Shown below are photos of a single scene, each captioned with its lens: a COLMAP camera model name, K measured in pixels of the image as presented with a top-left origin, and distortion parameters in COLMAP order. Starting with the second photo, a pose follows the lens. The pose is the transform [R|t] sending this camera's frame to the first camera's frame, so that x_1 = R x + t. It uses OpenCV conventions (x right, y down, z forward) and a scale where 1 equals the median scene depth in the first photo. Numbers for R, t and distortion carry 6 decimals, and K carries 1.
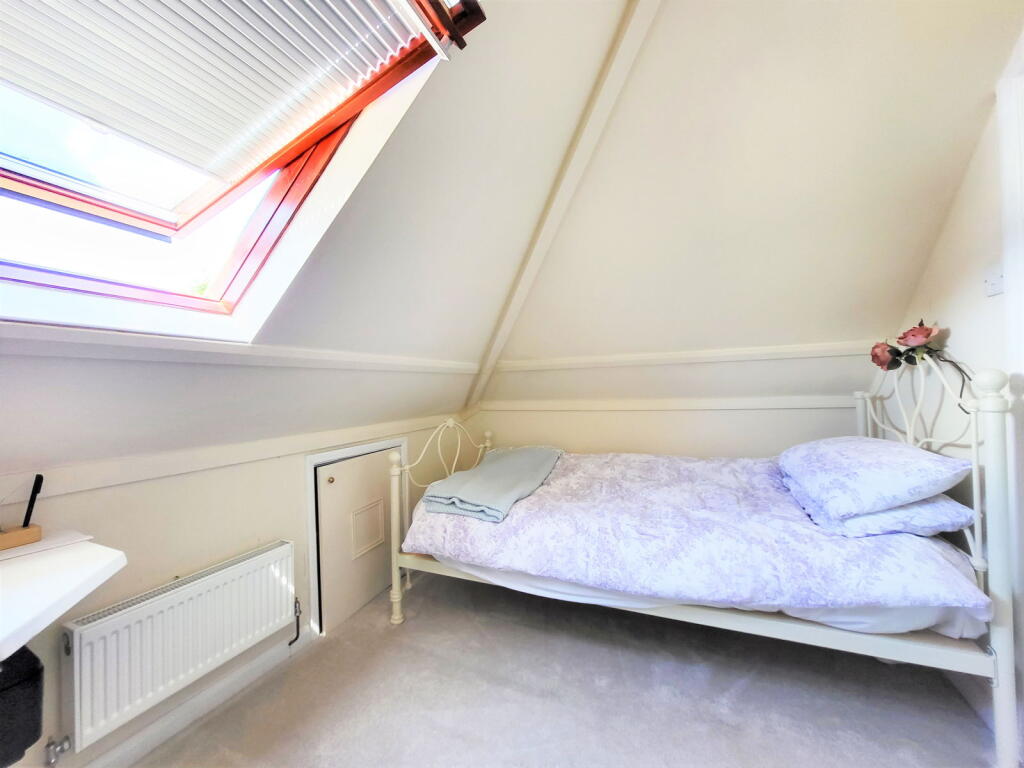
lens RADIAL K [[403.1, 0, 509.7], [0, 403.1, 382.4], [0, 0, 1]] dist [0.001092, 0.000011]
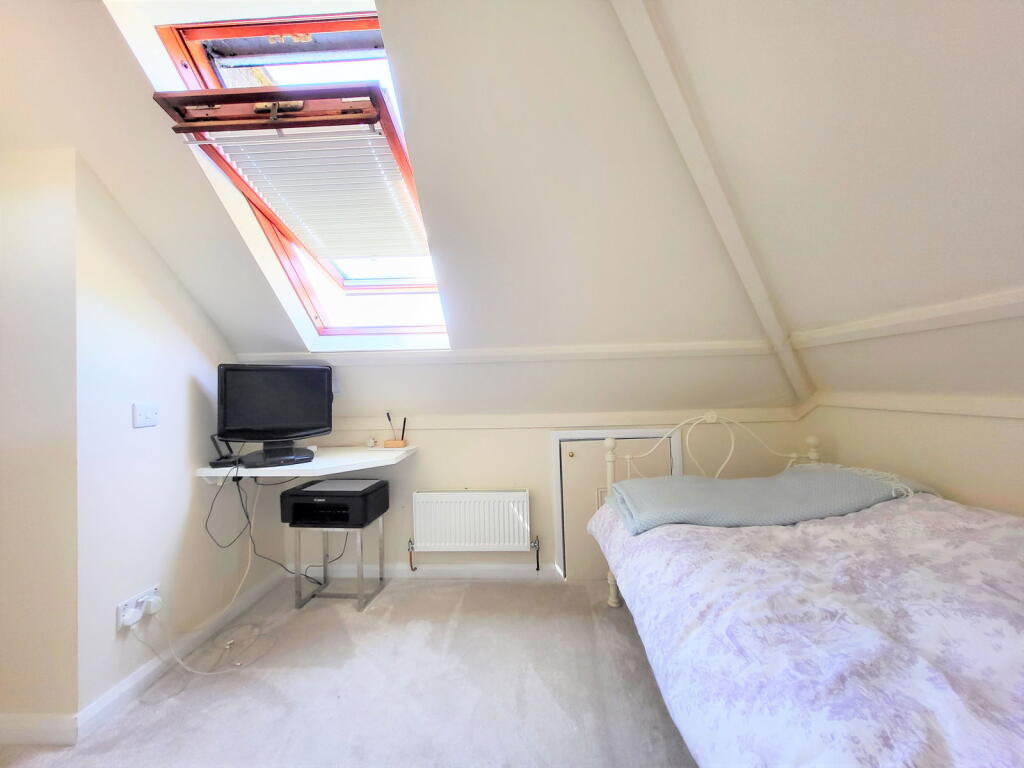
lens RADIAL K [[403.1, 0, 510.5], [0, 403.1, 383.1], [0, 0, 1]] dist [0.001092, 0.000011]
pose [[0.340873, 0.003988, -0.940101, 0.658390], [0.024625, 0.999610, 0.013169, 0.014886], [0.939787, -0.027639, 0.340642, 0.477296]]
